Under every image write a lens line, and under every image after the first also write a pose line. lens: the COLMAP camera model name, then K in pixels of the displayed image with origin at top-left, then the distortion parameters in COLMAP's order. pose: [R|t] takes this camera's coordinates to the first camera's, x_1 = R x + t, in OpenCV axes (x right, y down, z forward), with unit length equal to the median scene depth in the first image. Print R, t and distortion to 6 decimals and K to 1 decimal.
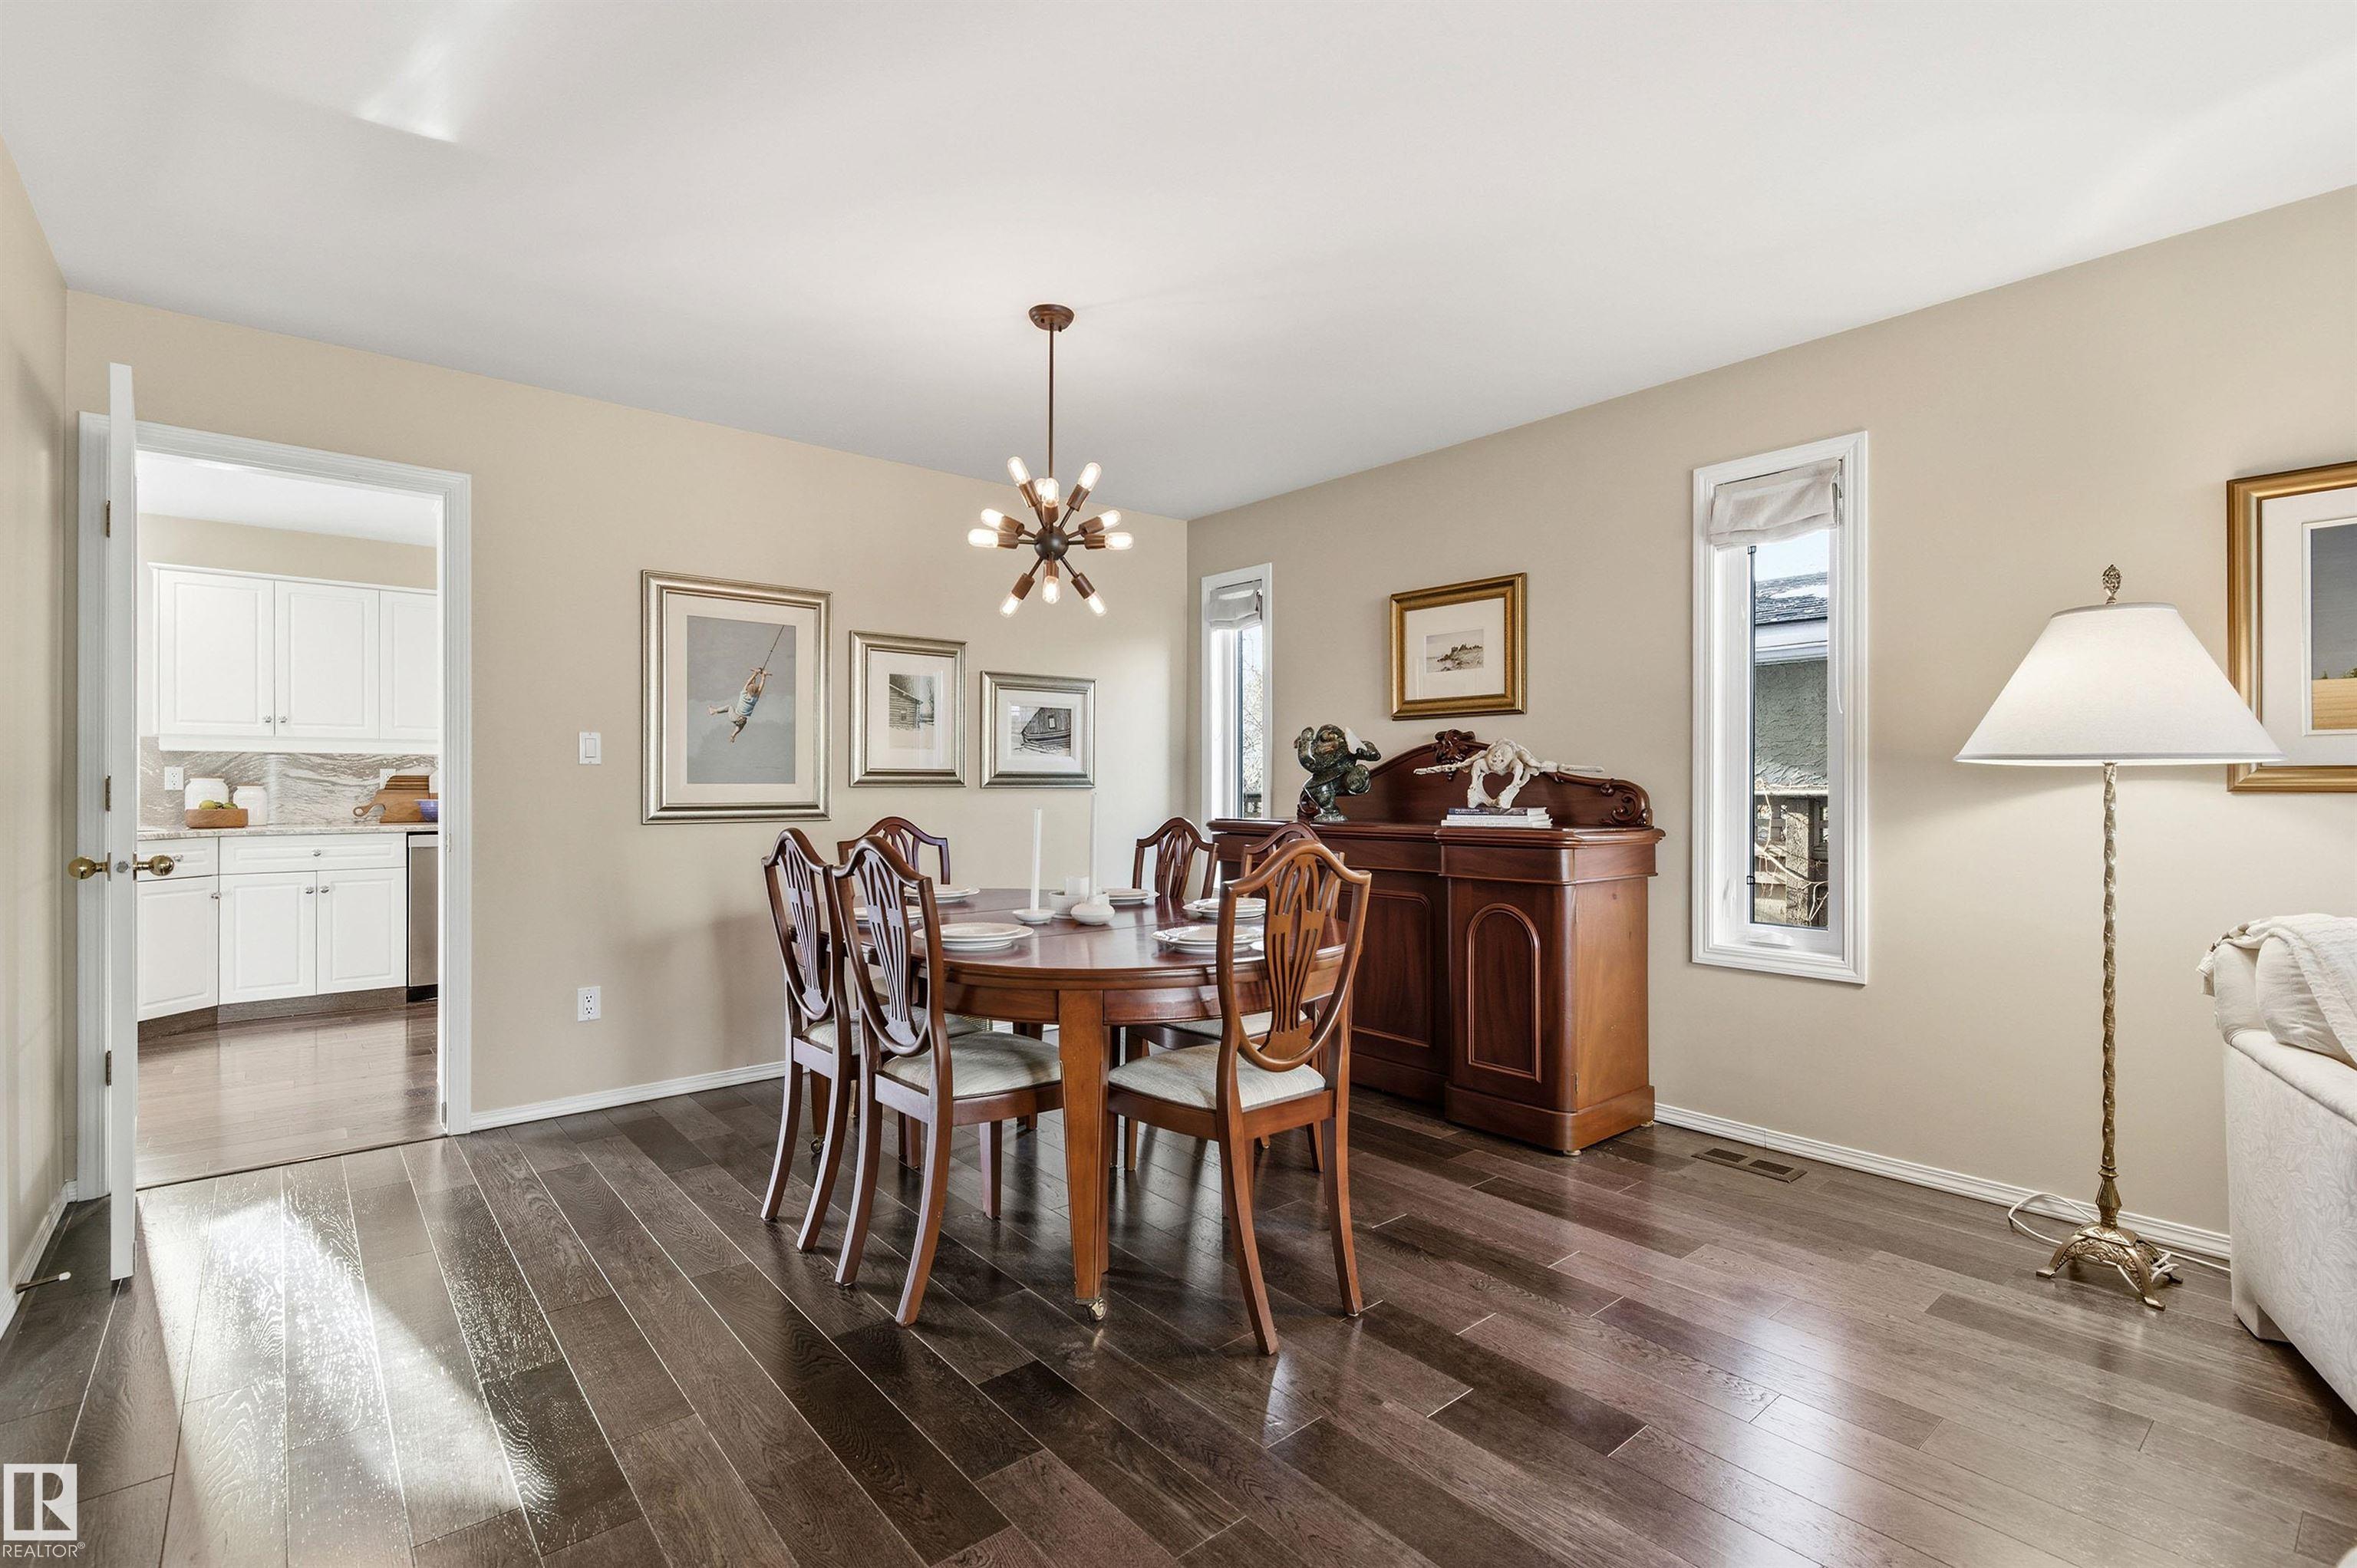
lens RADIAL K [[1082.5, 0, 1178.1], [0, 1082.5, 787.8], [0, 0, 1]] dist [0.000354, 0.000028]
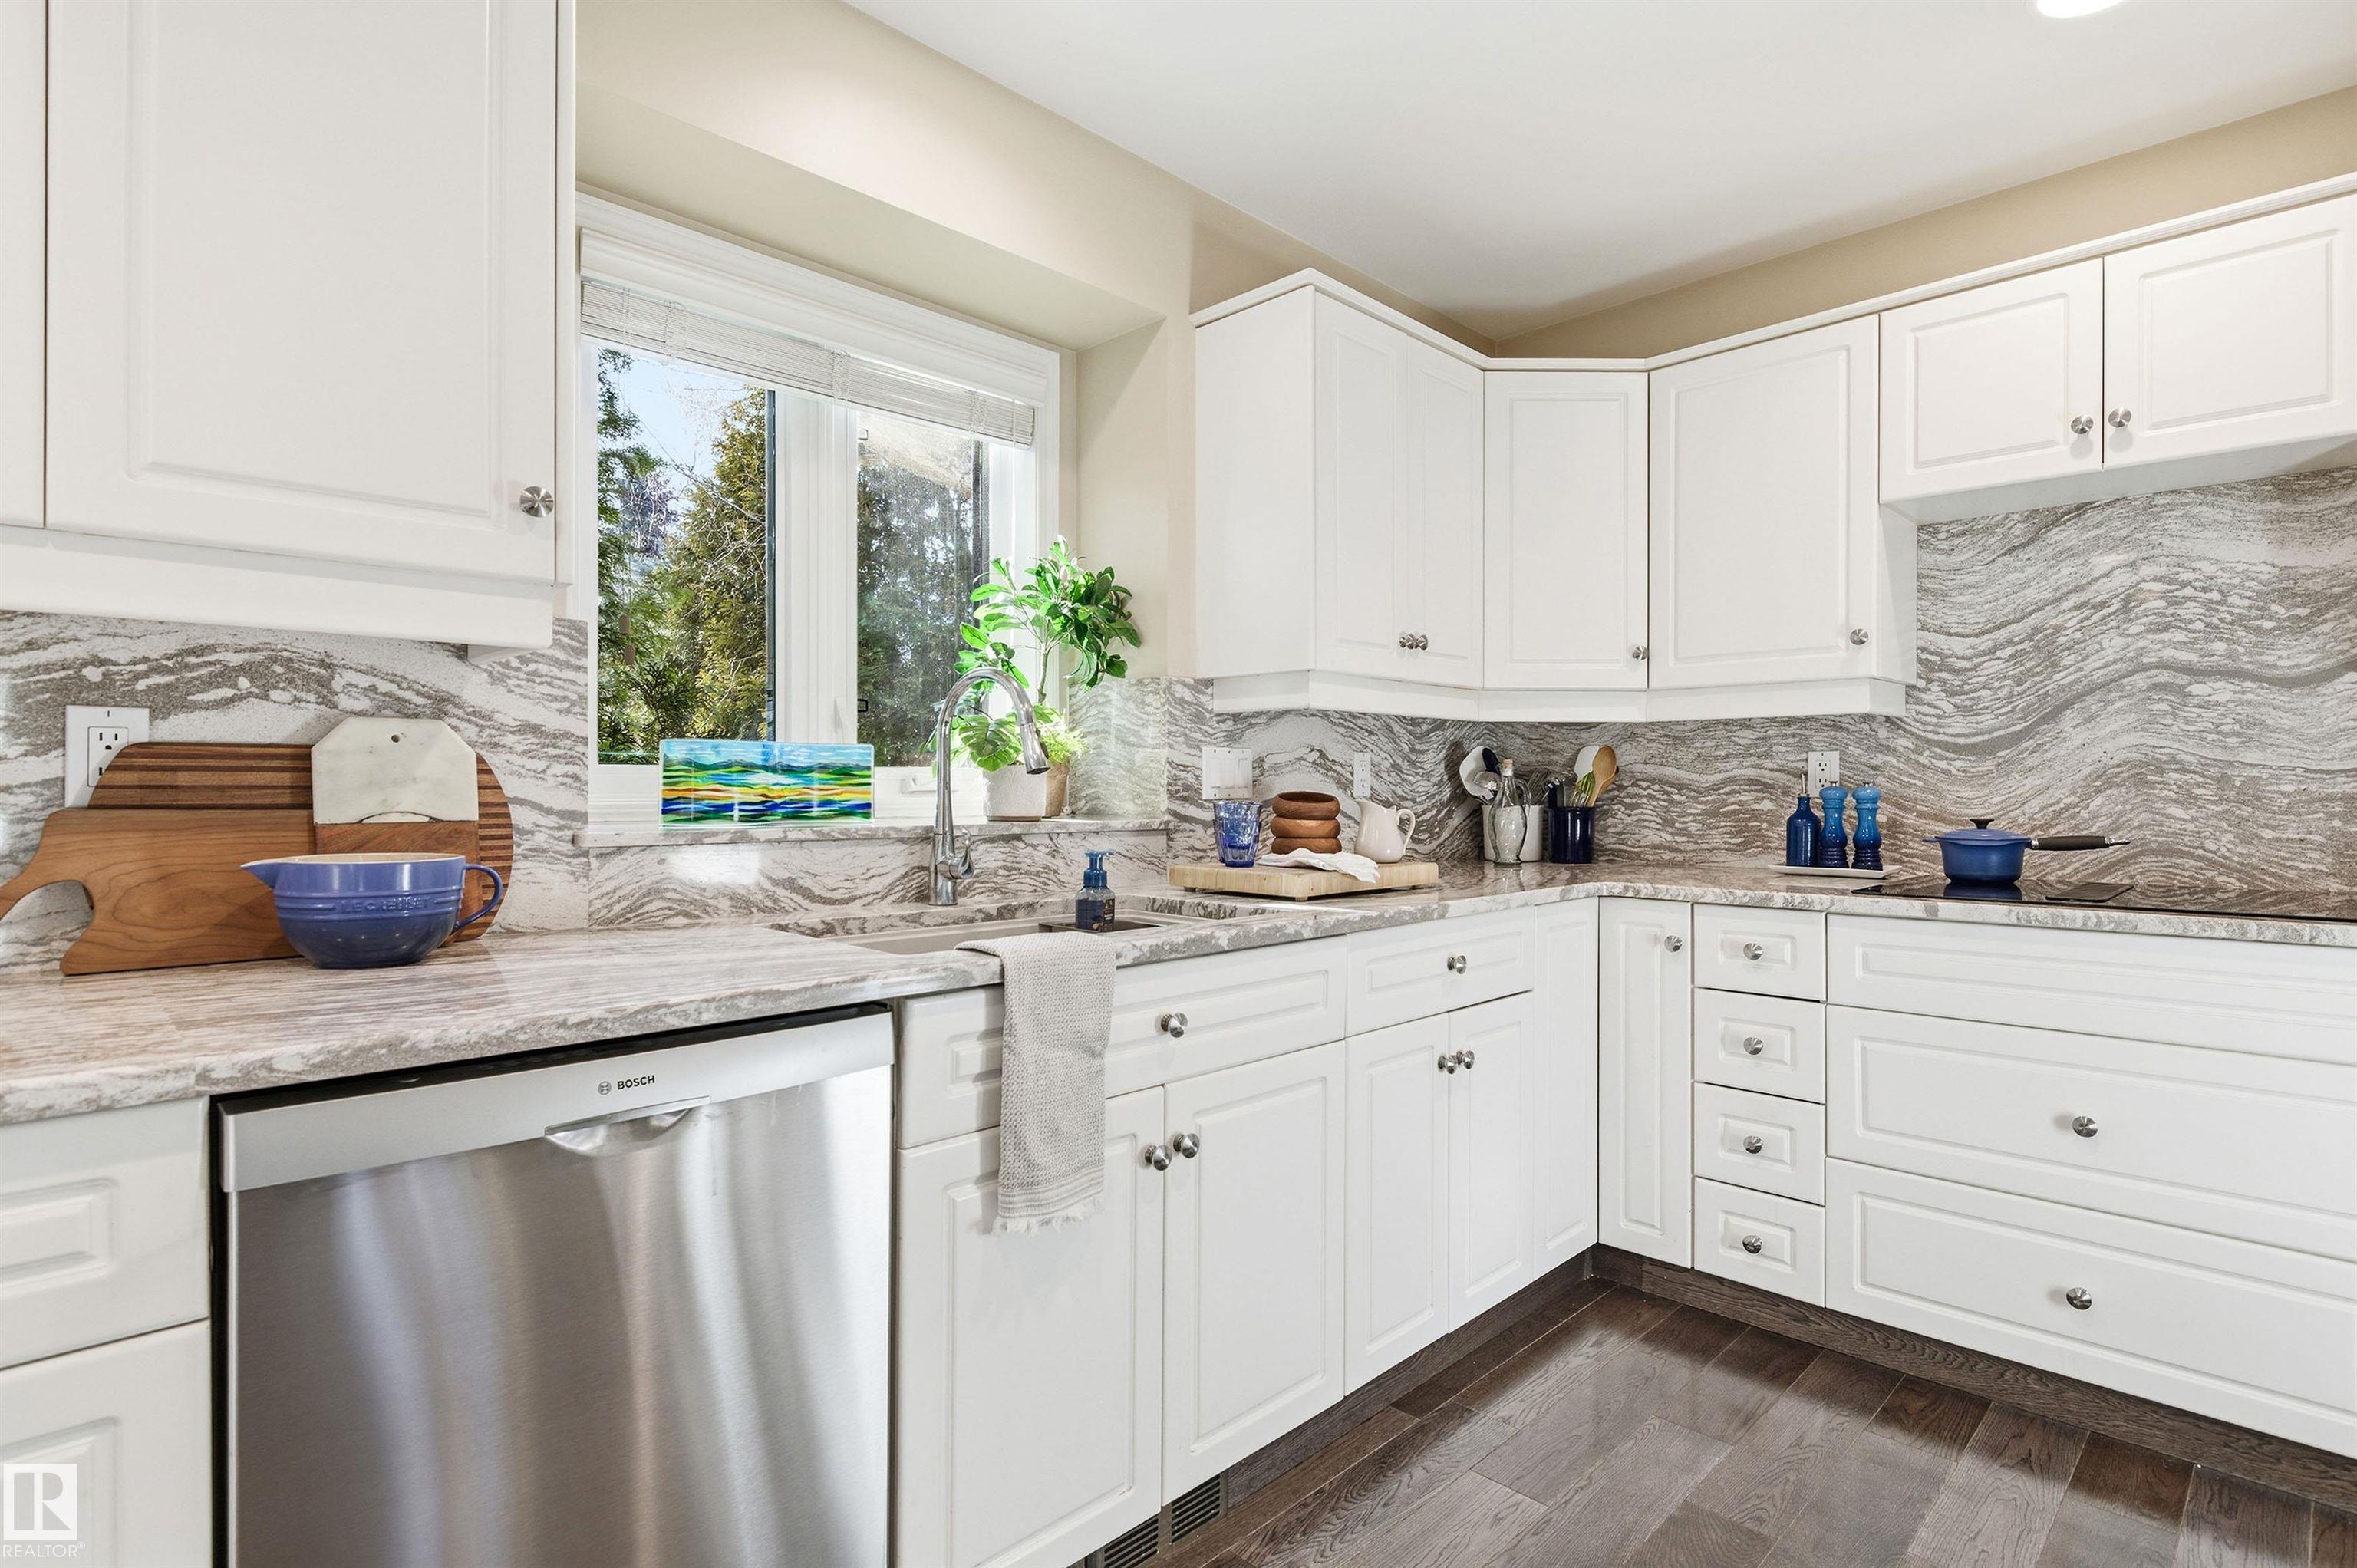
lens RADIAL K [[1168.5, 0, 1182.0], [0, 1168.5, 781.4], [0, 0, 1]] dist [-0.003826, 0.000744]
pose [[0.996380, 0.001075, 0.085003, -0.548159], [-0.001016, 0.999999, -0.000738, -0.003581], [-0.085003, 0.000649, 0.996380, 0.766179]]
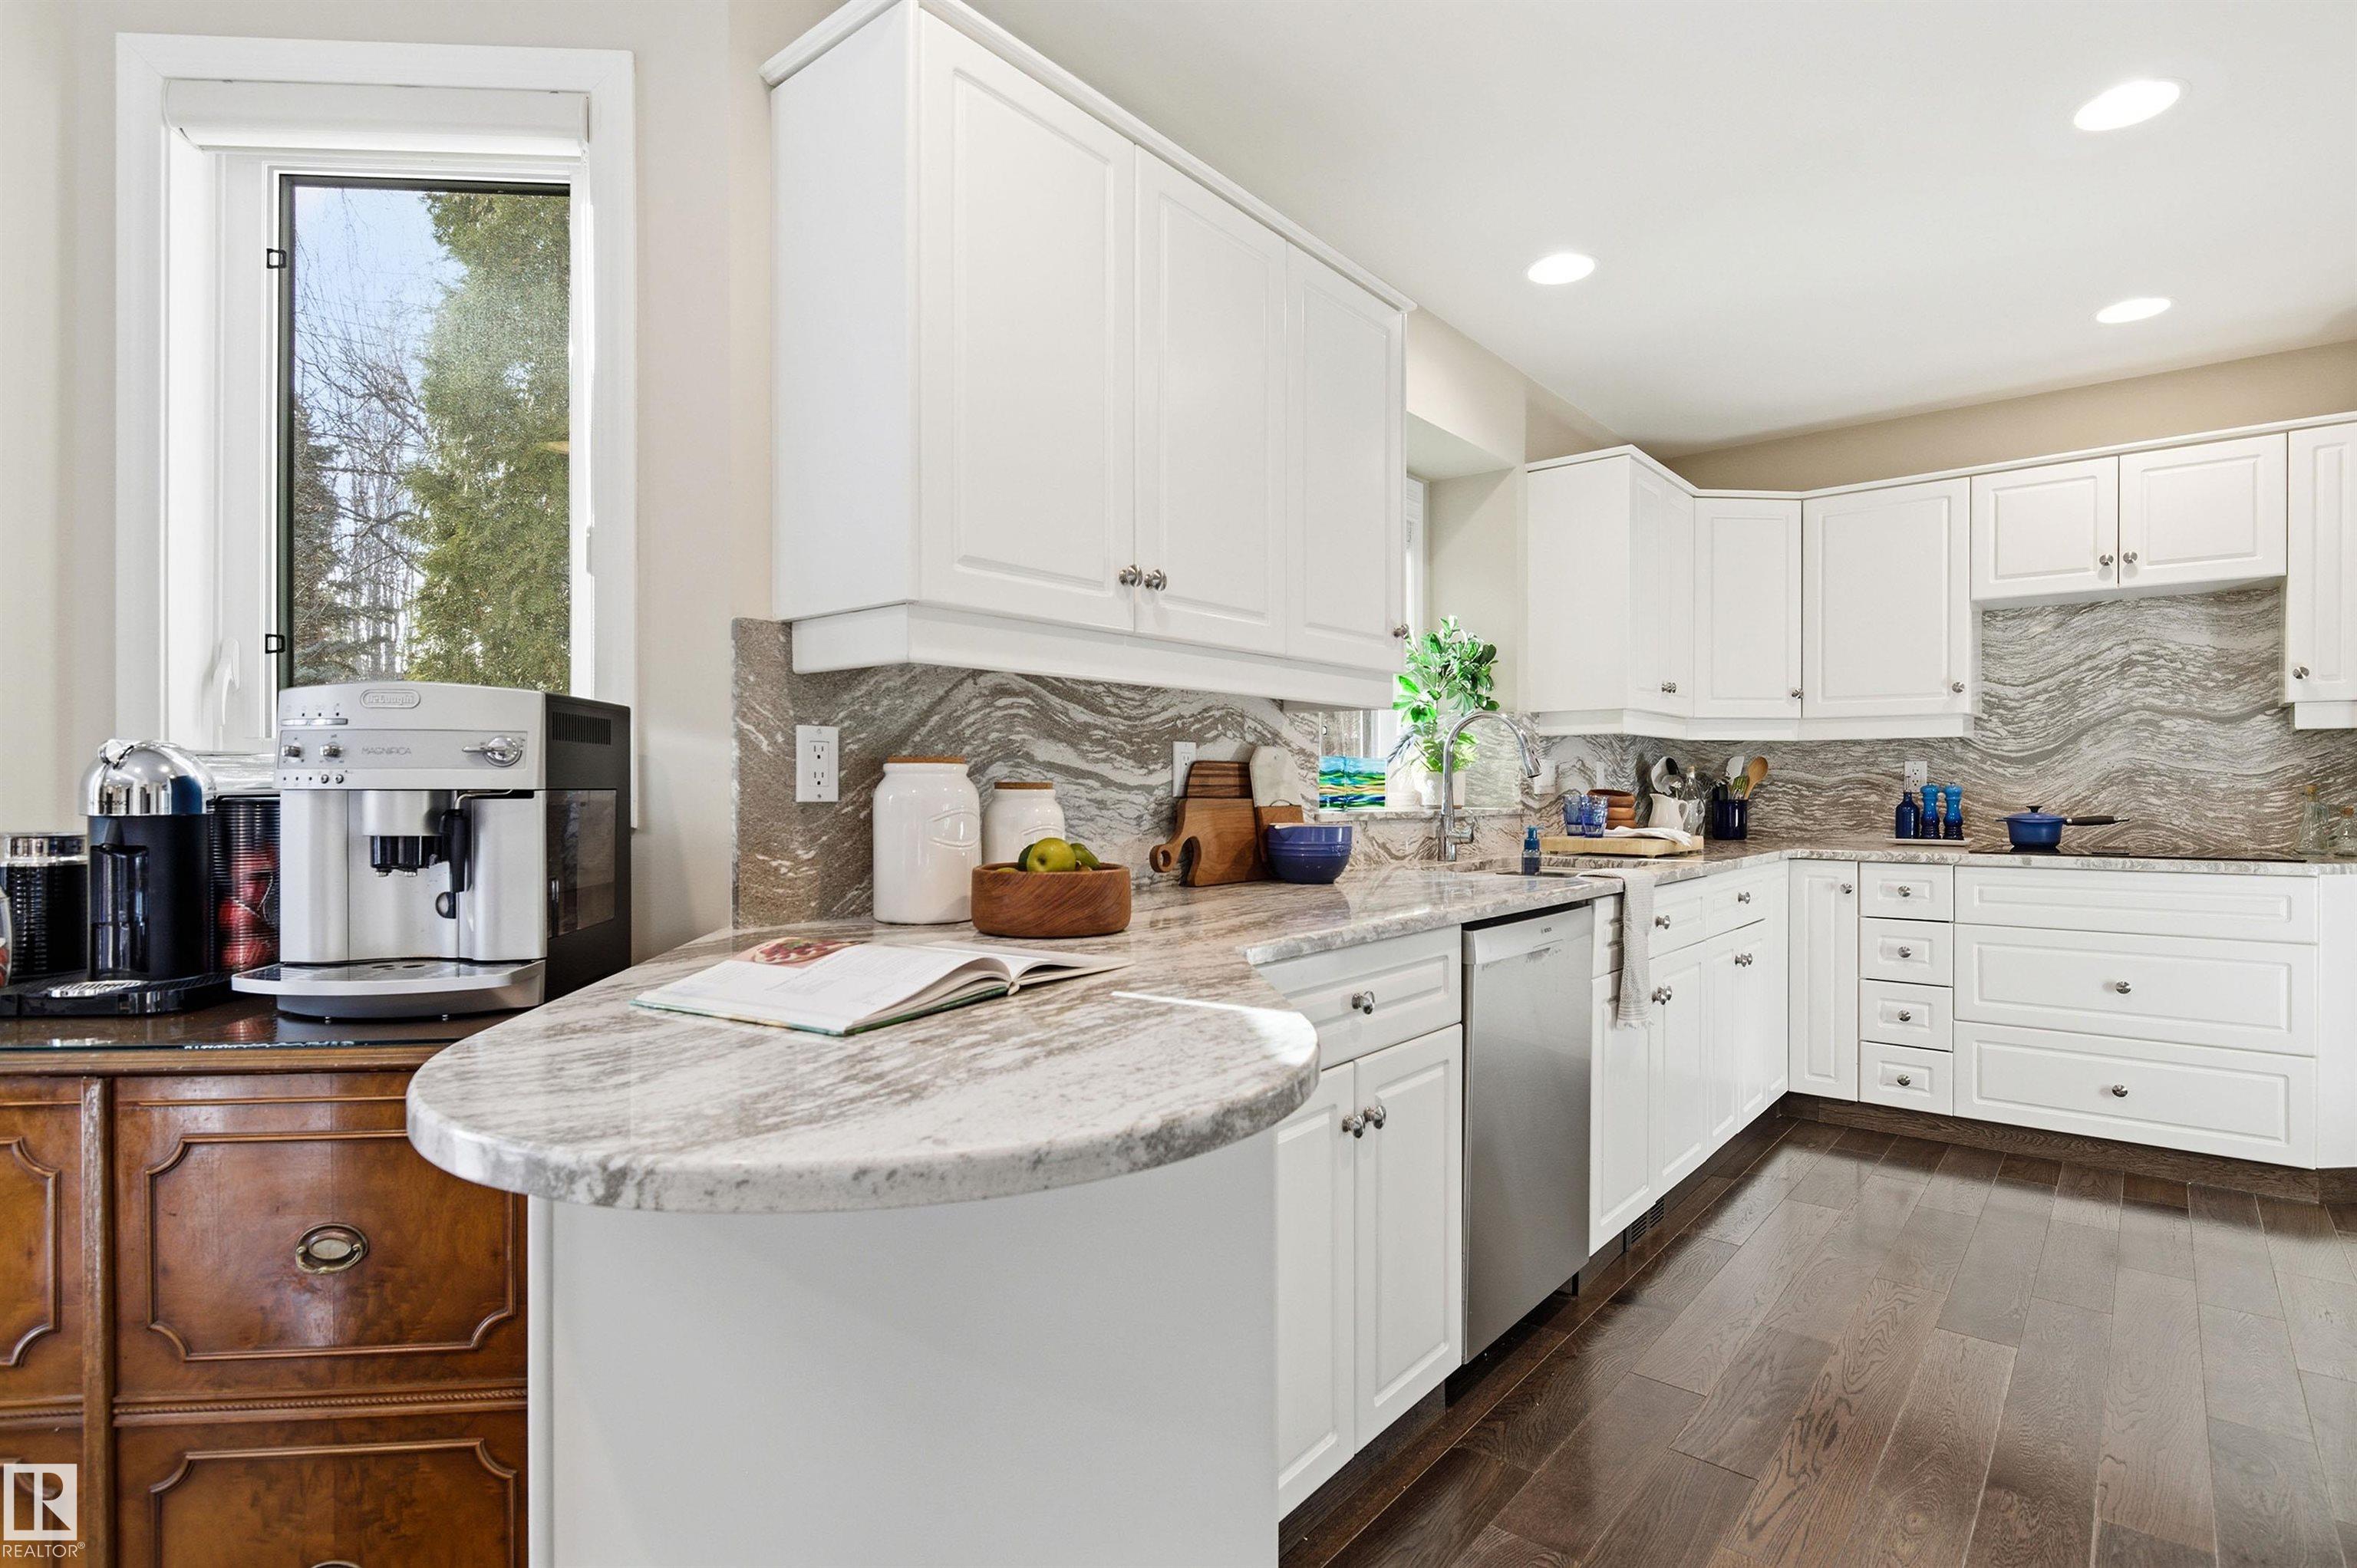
lens RADIAL K [[1168.5, 0, 1175.7], [0, 1168.5, 781.8], [0, 0, 1]] dist [-0.003826, 0.000744]
pose [[0.984471, 0.000093, 0.175549, -0.807090], [0.000197, 0.999999, -0.001636, -0.003130], [-0.175549, 0.001645, 0.984469, 0.606490]]
